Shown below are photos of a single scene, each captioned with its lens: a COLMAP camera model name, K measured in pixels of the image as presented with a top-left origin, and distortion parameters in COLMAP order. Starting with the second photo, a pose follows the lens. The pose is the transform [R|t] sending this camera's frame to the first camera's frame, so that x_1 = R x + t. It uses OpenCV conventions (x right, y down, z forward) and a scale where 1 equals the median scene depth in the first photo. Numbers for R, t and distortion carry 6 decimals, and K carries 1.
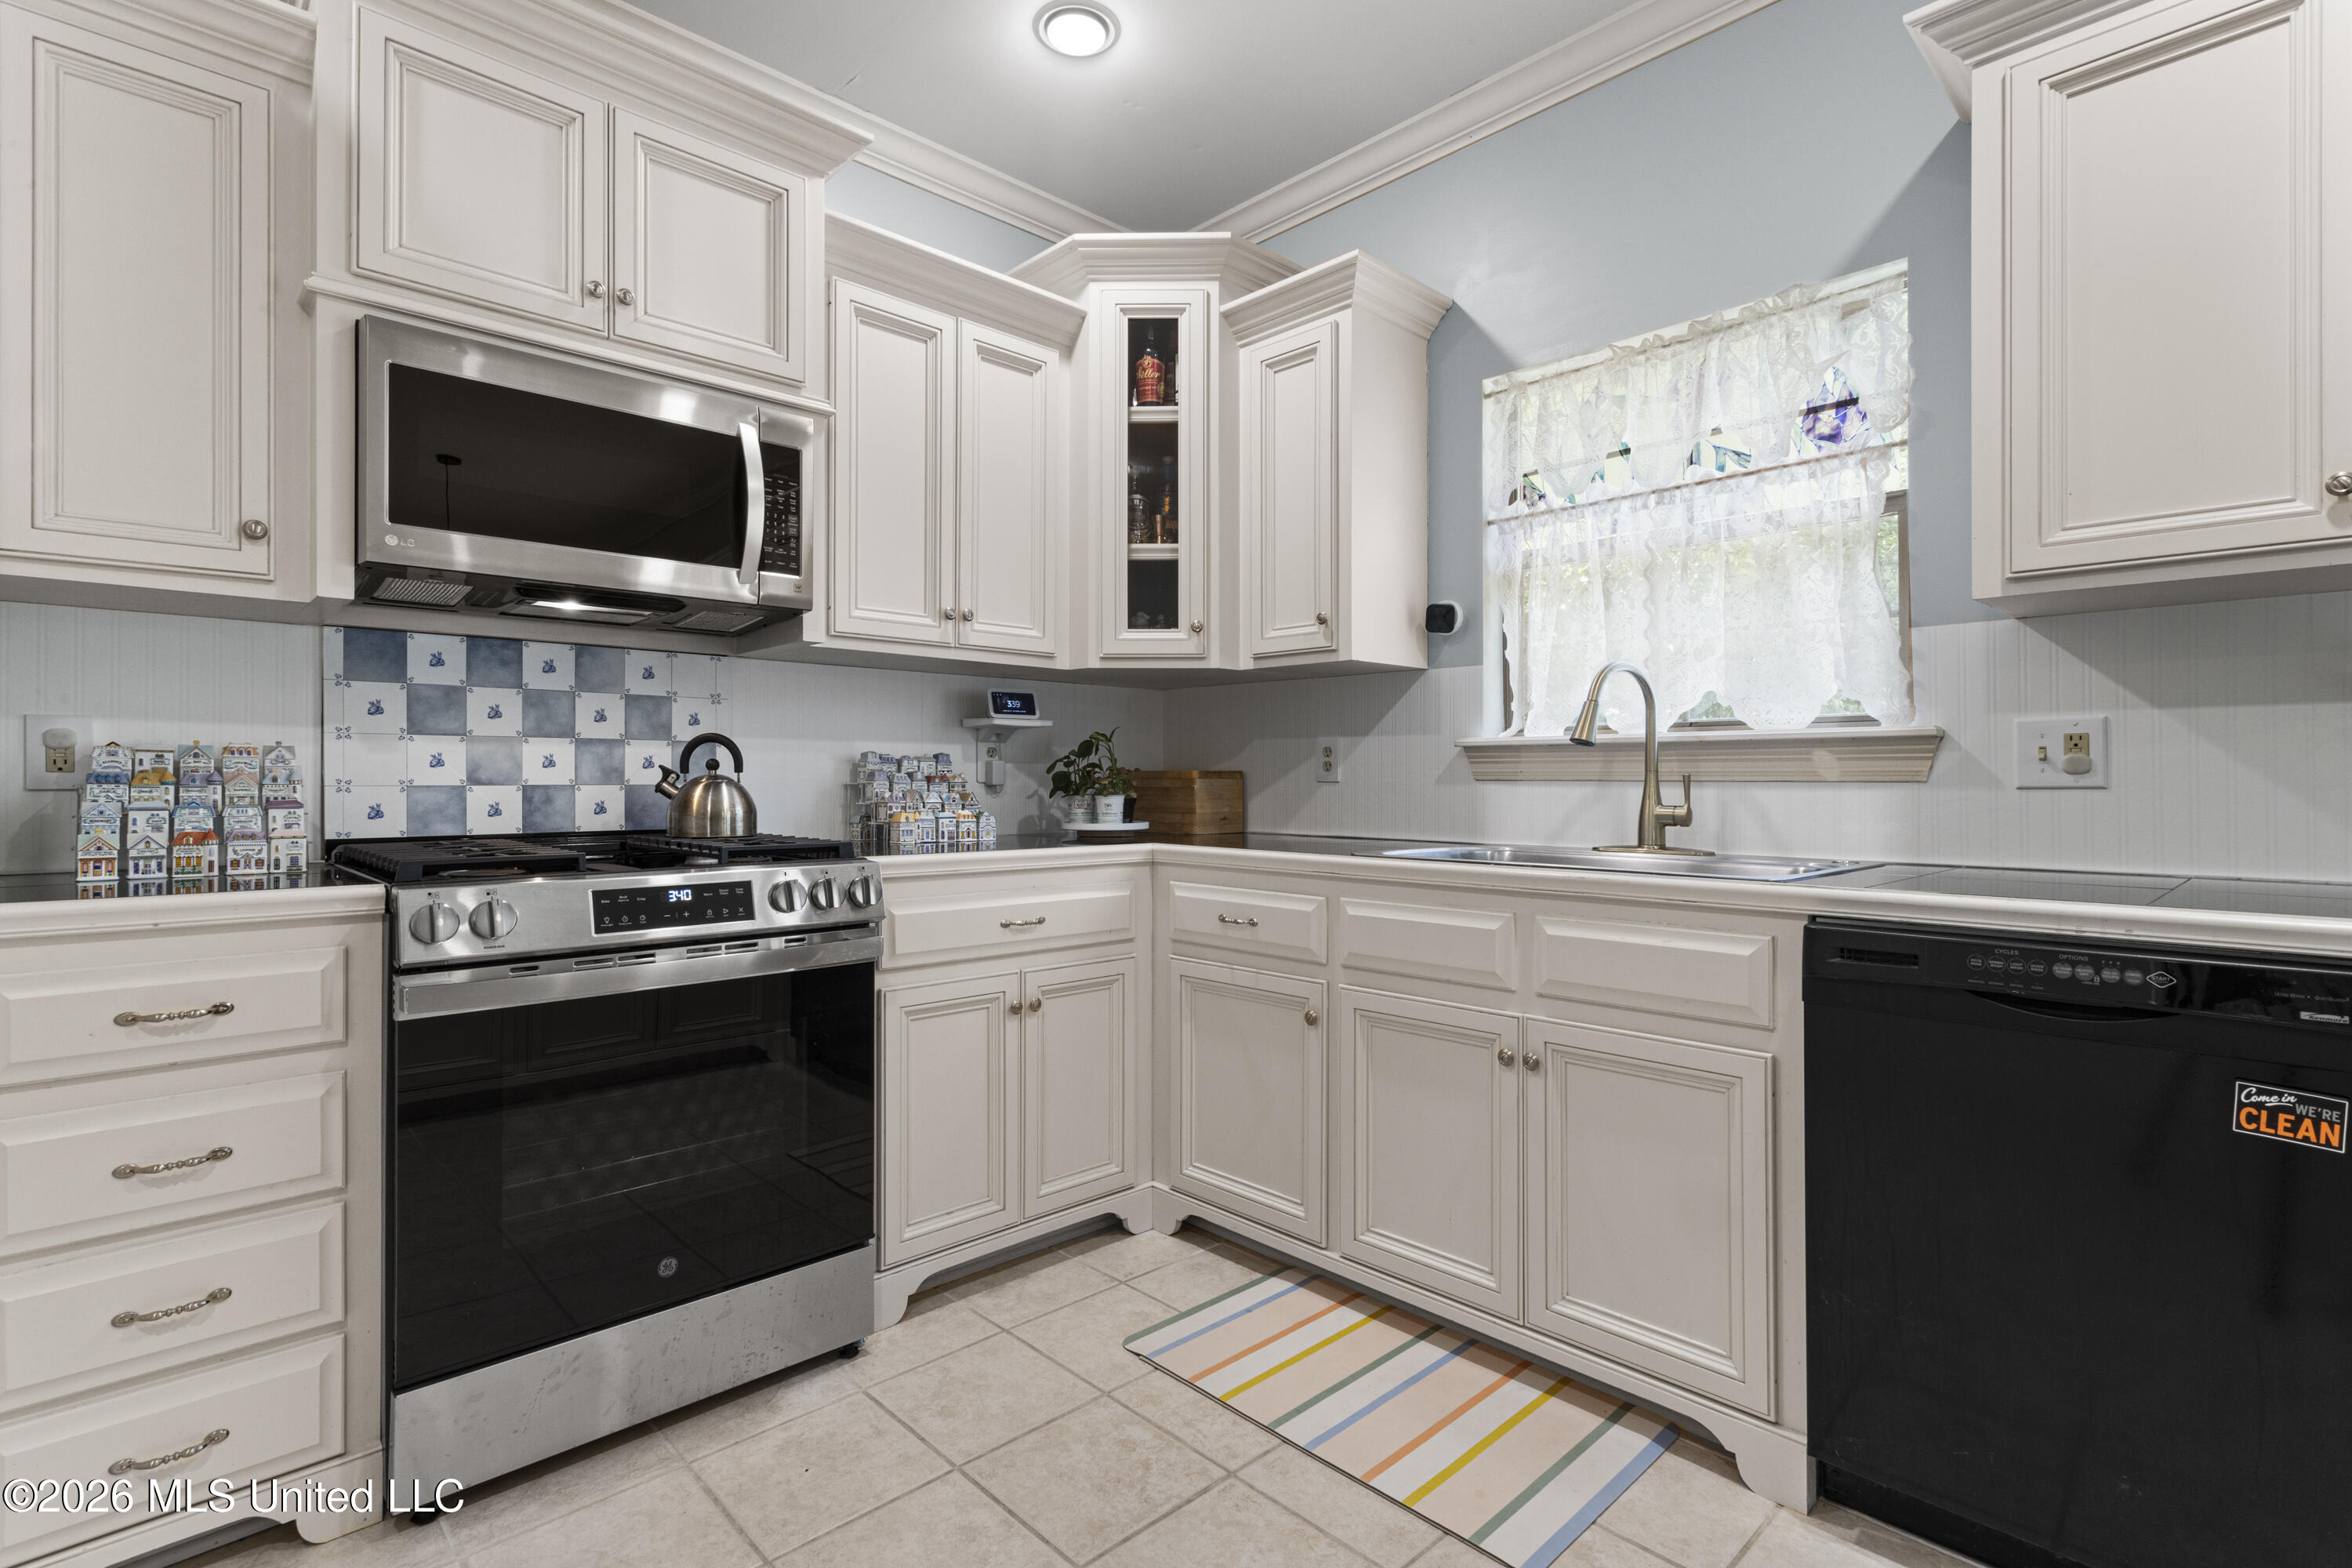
lens RADIAL K [[1117.5, 0, 1167.8], [0, 1117.5, 772.6], [0, 0, 1]] dist [-0.000150, 0.005141]
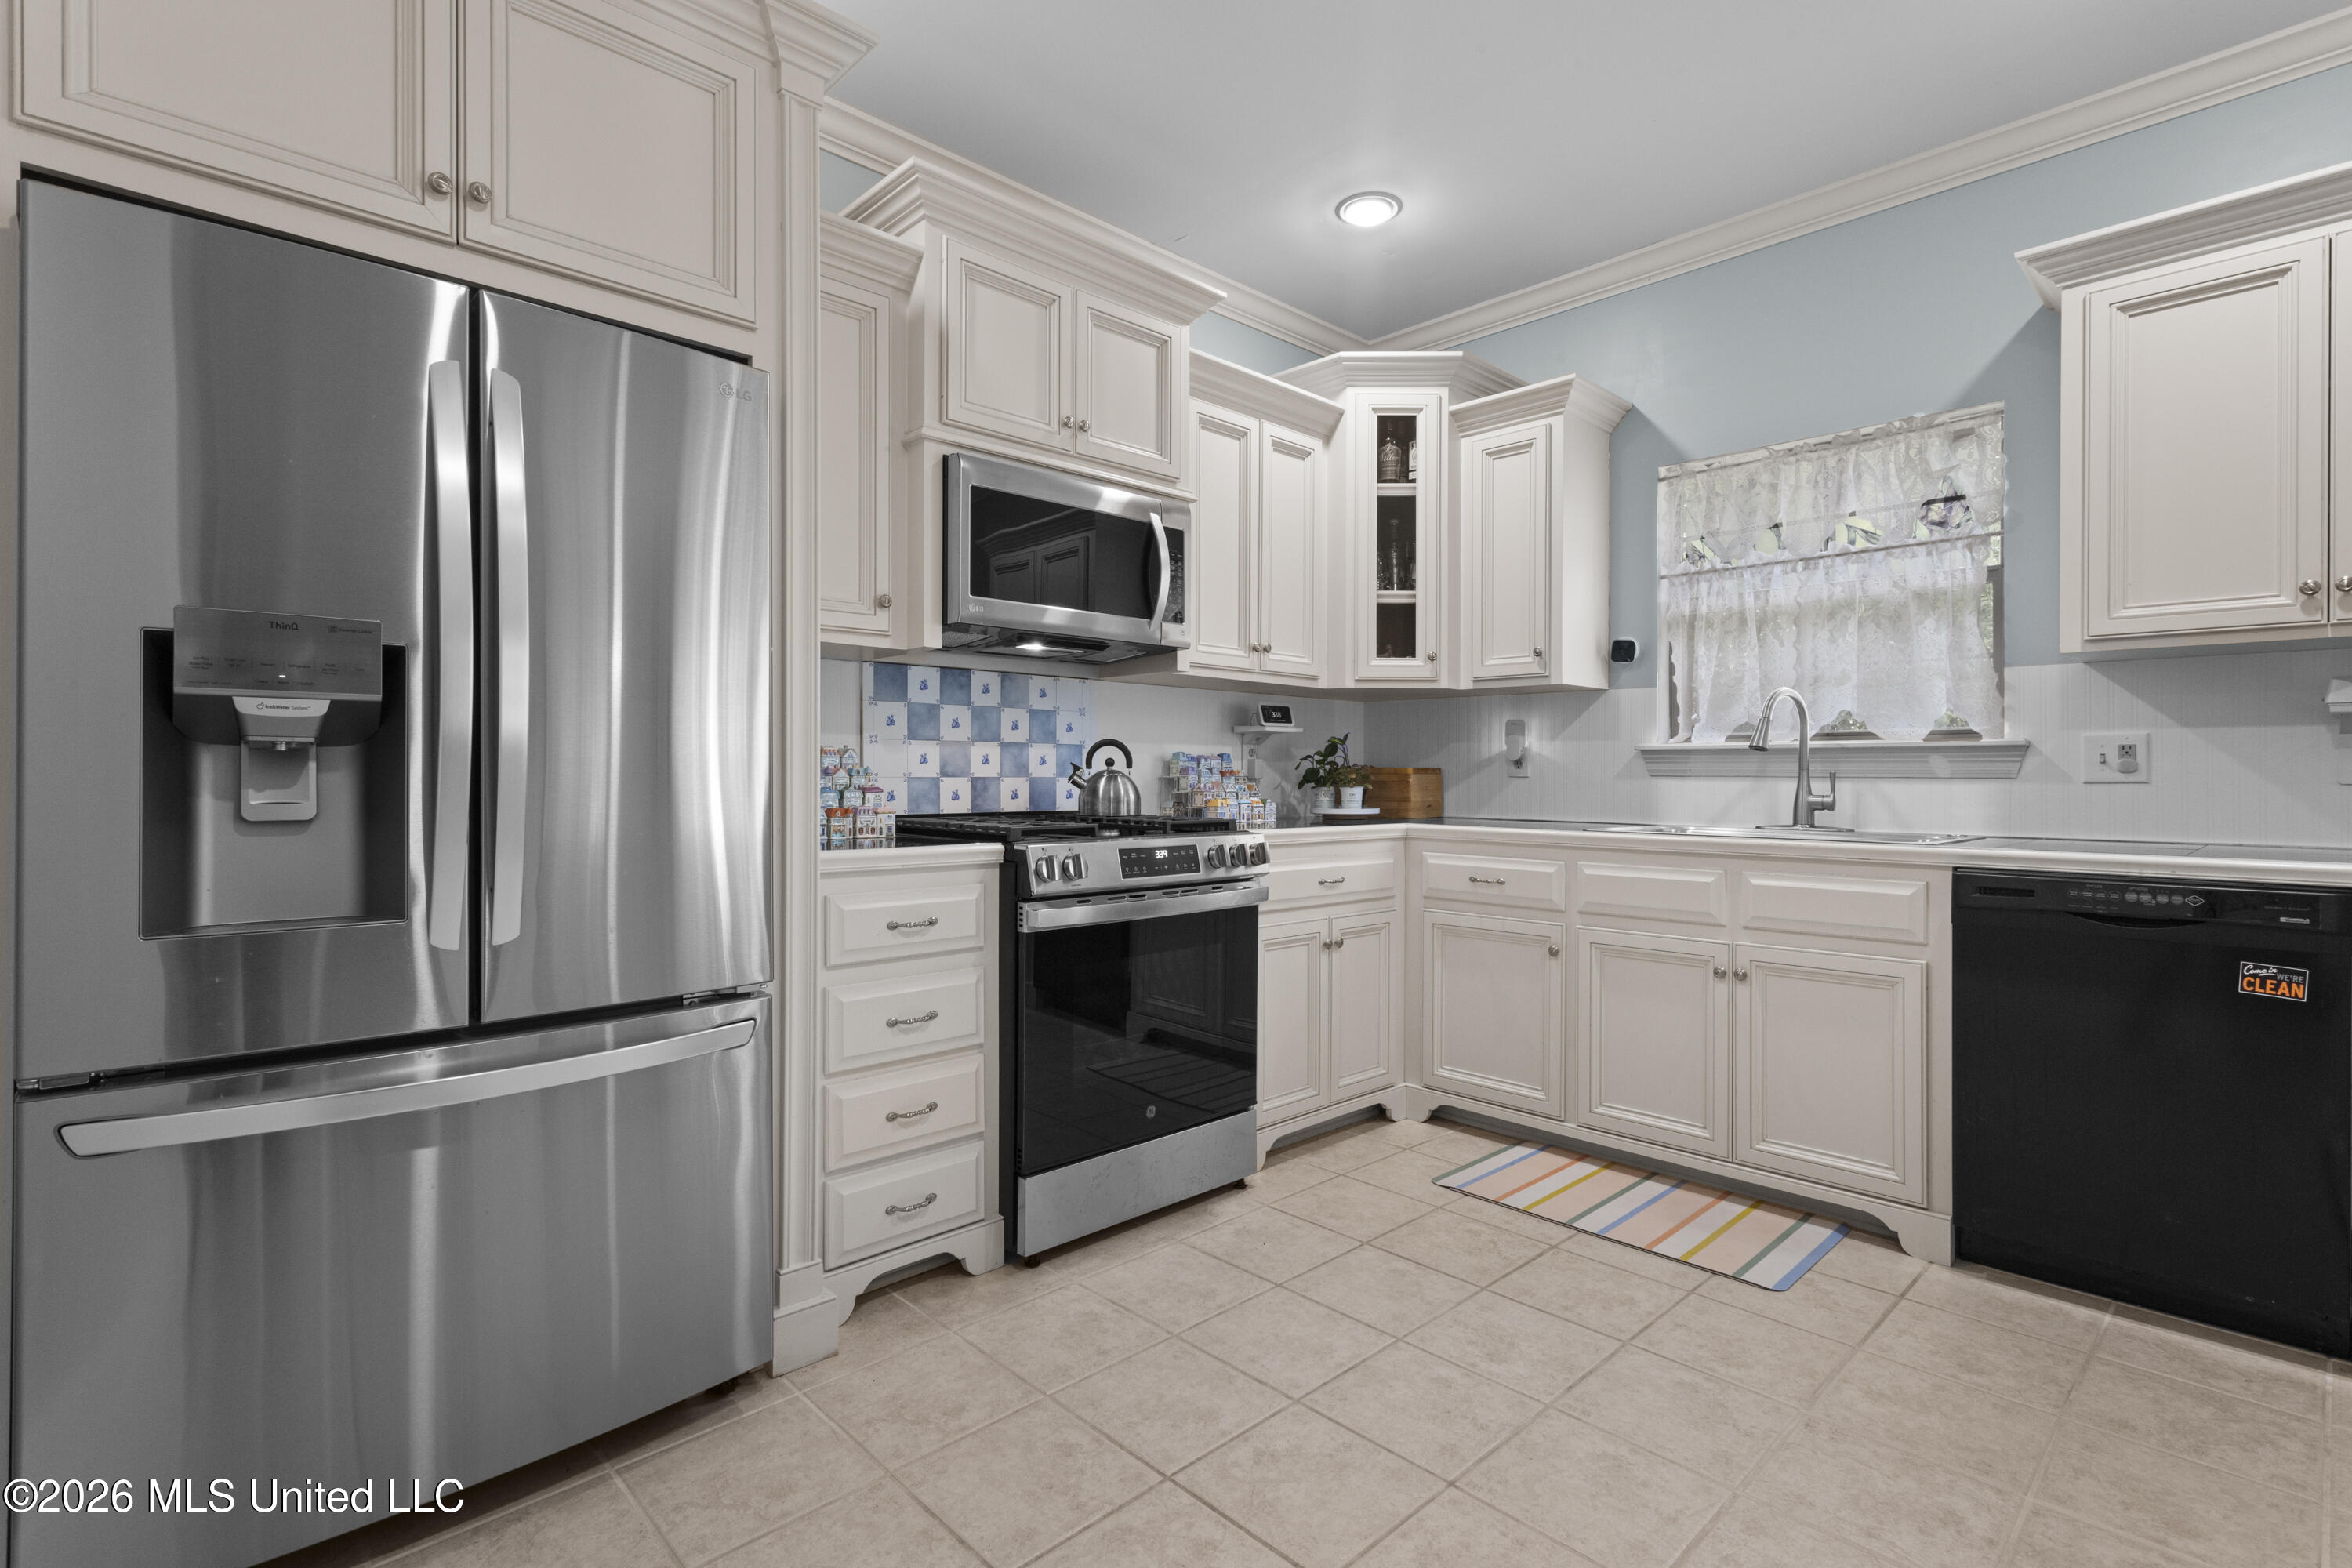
lens RADIAL K [[1111.6, 0, 1172.7], [0, 1111.6, 772.0], [0, 0, 1]] dist [0.000452, 0.005500]
pose [[0.999983, 0.003478, 0.004726, -0.337826], [-0.003495, 0.999987, 0.003647, -0.000726], [-0.004713, -0.003664, 0.999982, -0.341199]]
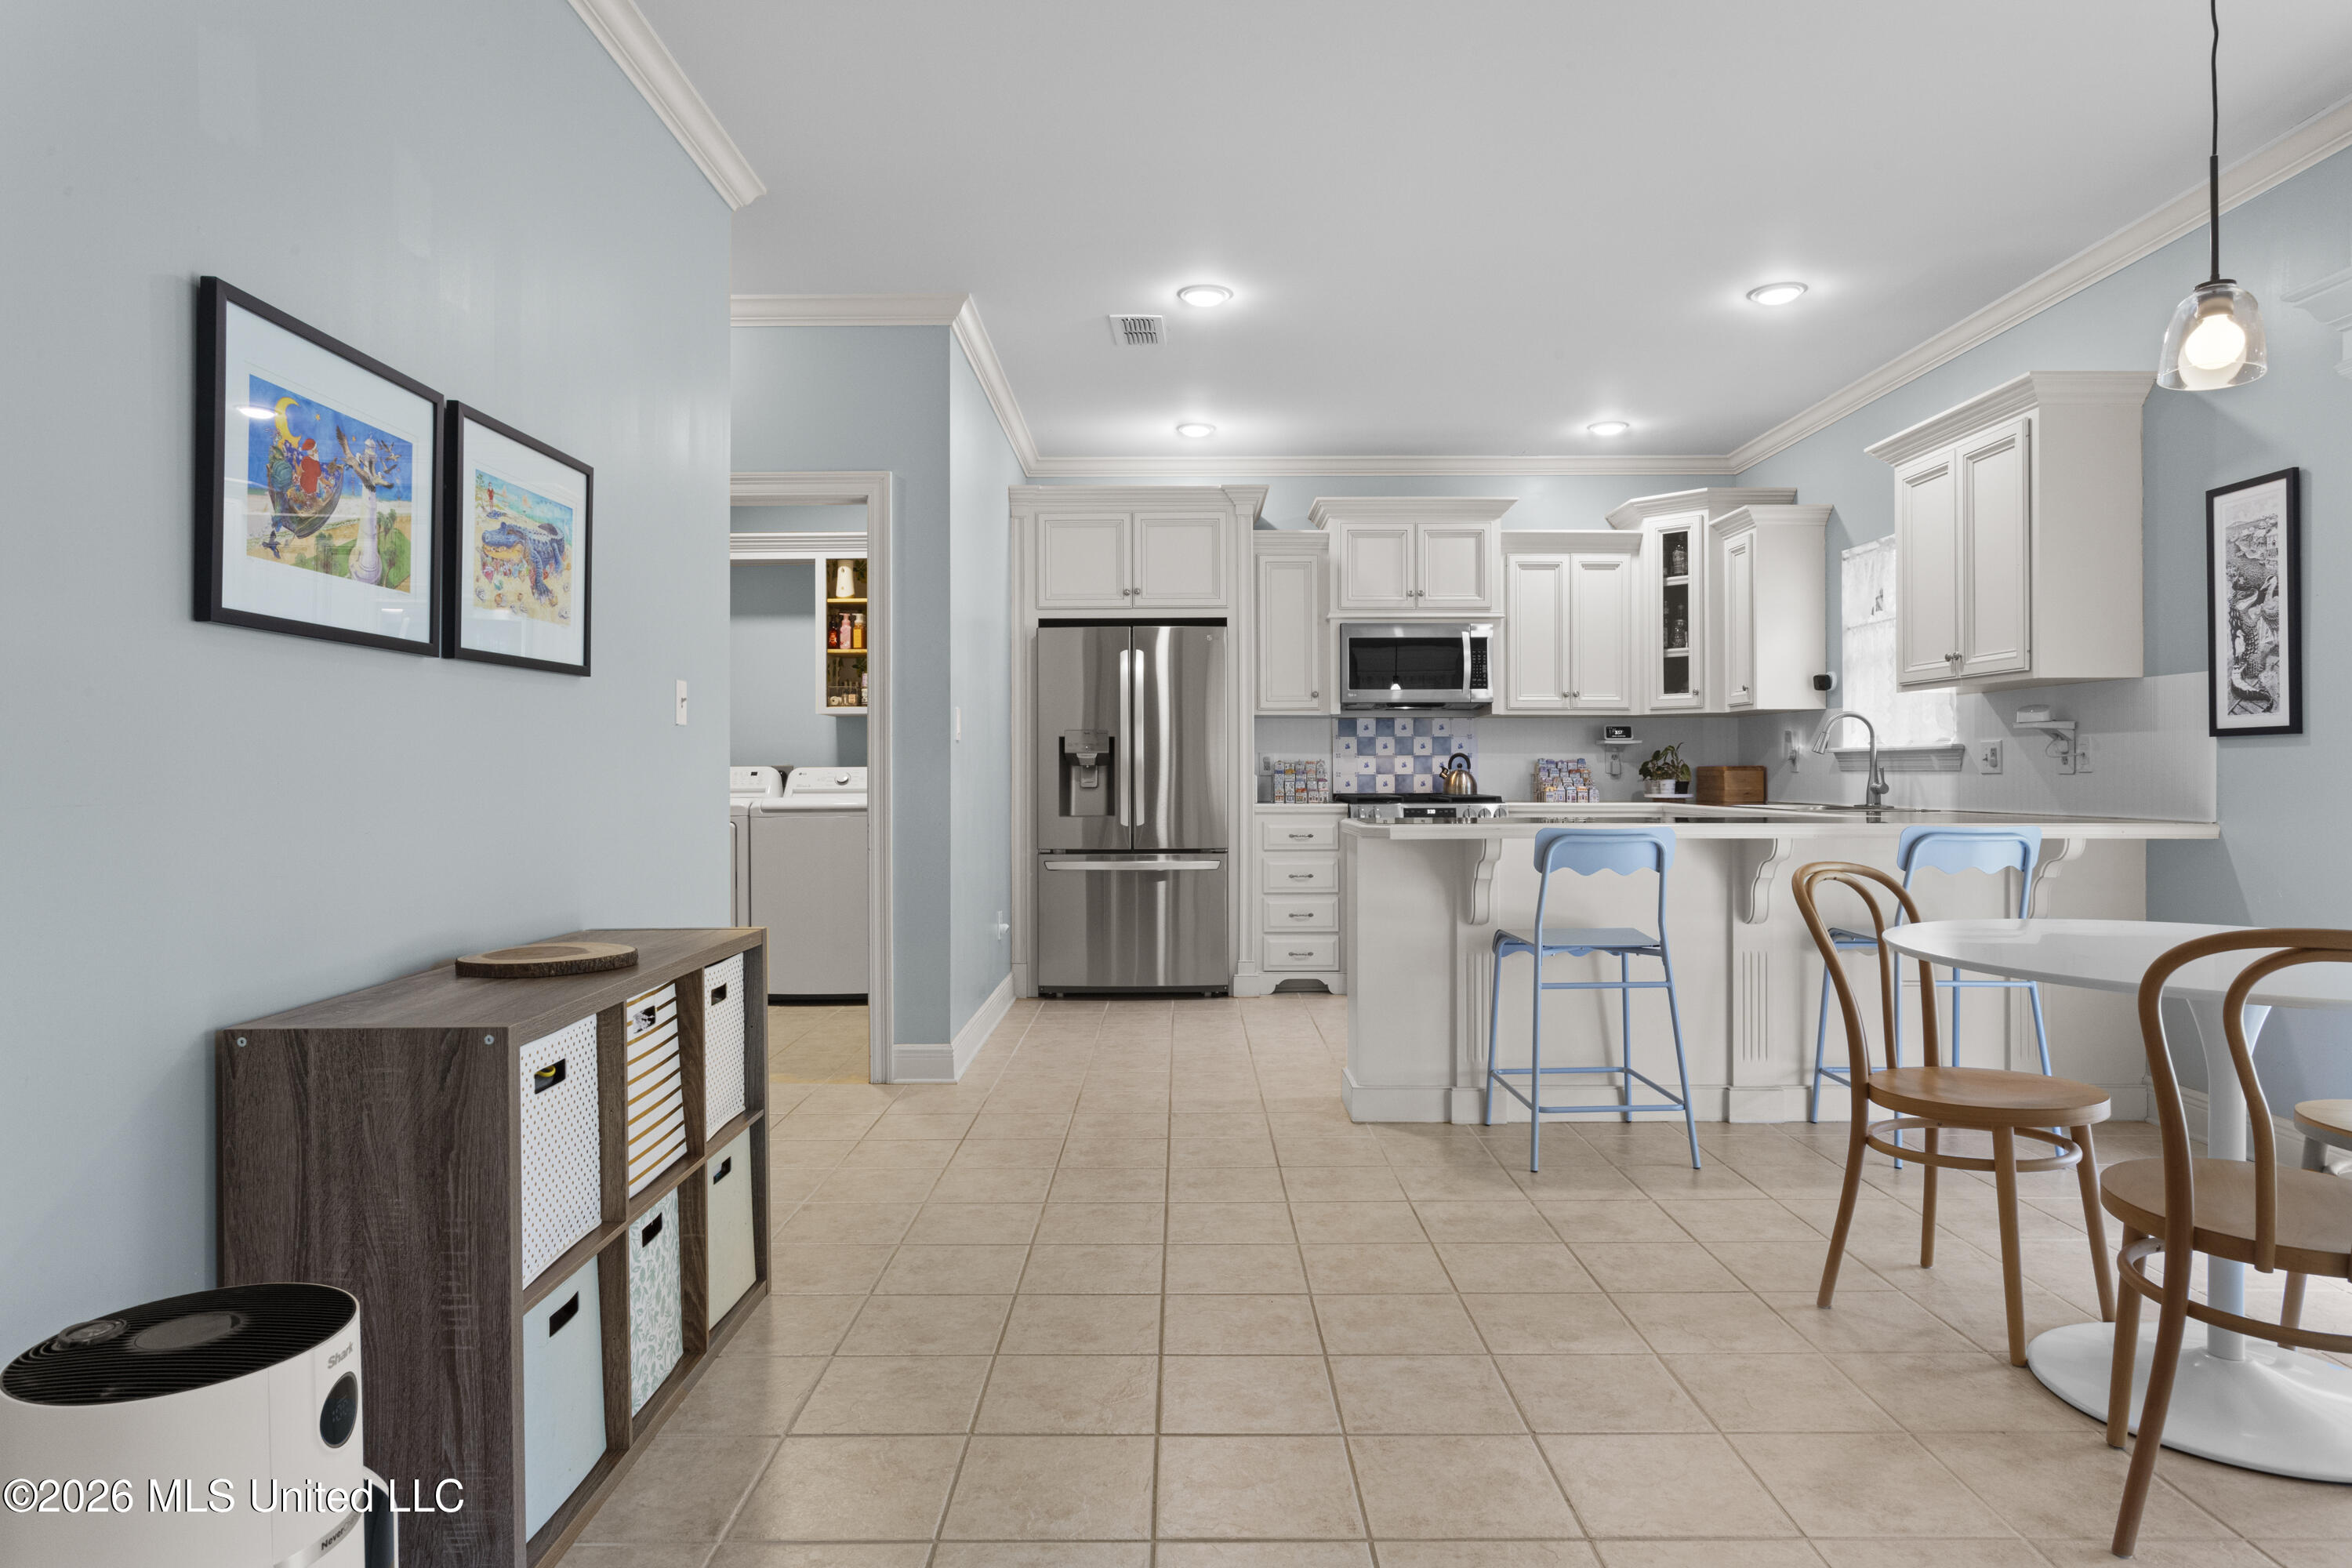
lens RADIAL K [[1378.4, 0, 1187.6], [0, 1378.4, 766.9], [0, 0, 1]] dist [-0.003253, 0.038895]
pose [[0.730344, -0.005842, -0.683054, 1.222821], [0.006906, 0.999975, -0.001168, -0.005294], [0.683044, -0.003864, 0.730367, -1.617089]]
